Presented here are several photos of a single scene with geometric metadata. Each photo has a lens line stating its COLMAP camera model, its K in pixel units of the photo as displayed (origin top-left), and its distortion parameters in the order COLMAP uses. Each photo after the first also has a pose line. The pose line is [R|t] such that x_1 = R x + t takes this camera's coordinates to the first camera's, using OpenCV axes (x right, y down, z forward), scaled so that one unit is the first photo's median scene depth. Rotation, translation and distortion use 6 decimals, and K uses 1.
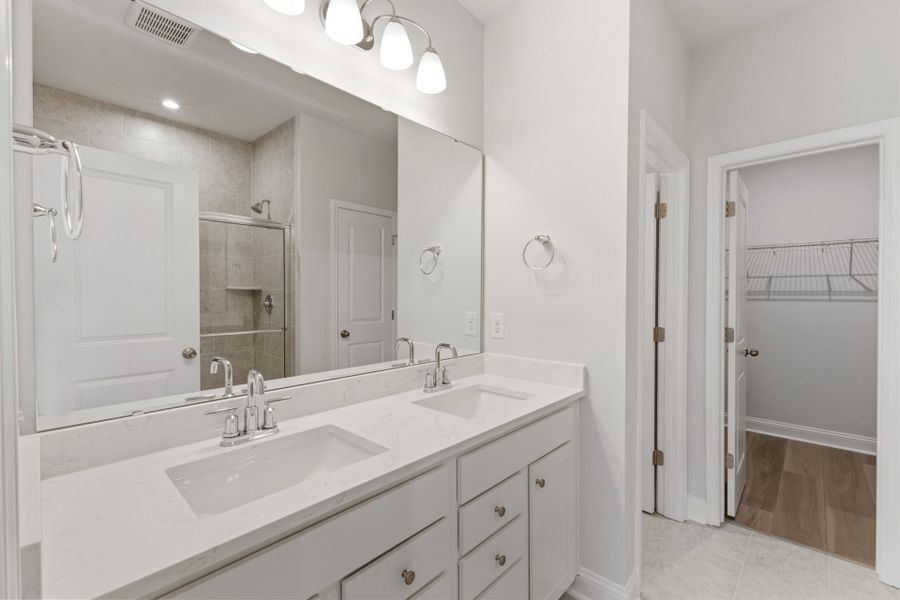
lens RADIAL K [[384.9, 0, 451.6], [0, 384.9, 299.9], [0, 0, 1]] dist [0.008031, -0.000757]
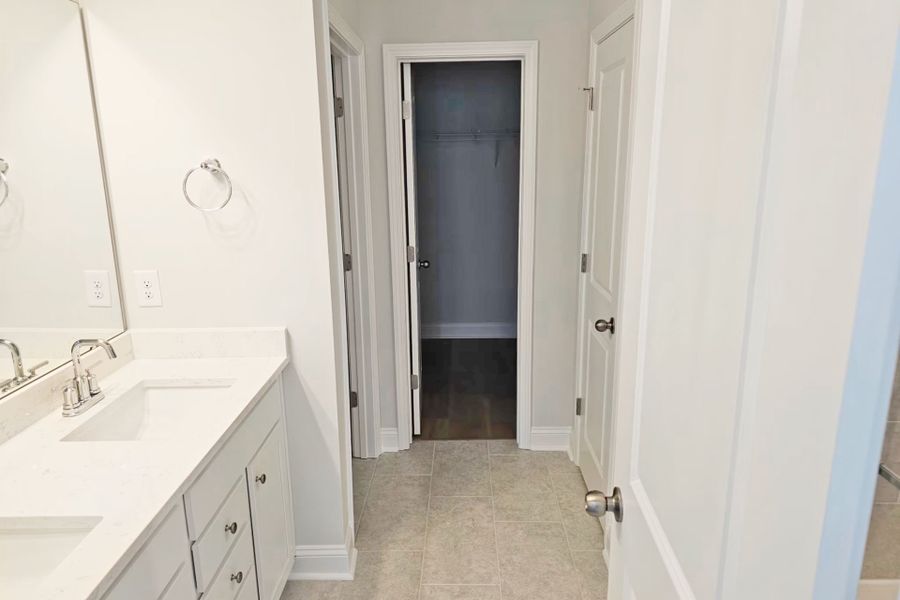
lens RADIAL K [[599.3, 0, 449.1], [0, 599.3, 302.8], [0, 0, 1]] dist [0.068134, -0.063241]
pose [[0.740205, -0.169932, 0.650553, -0.206539], [0.019604, 0.972579, 0.231744, -0.160020], [-0.672096, -0.158785, 0.723239, -0.143791]]
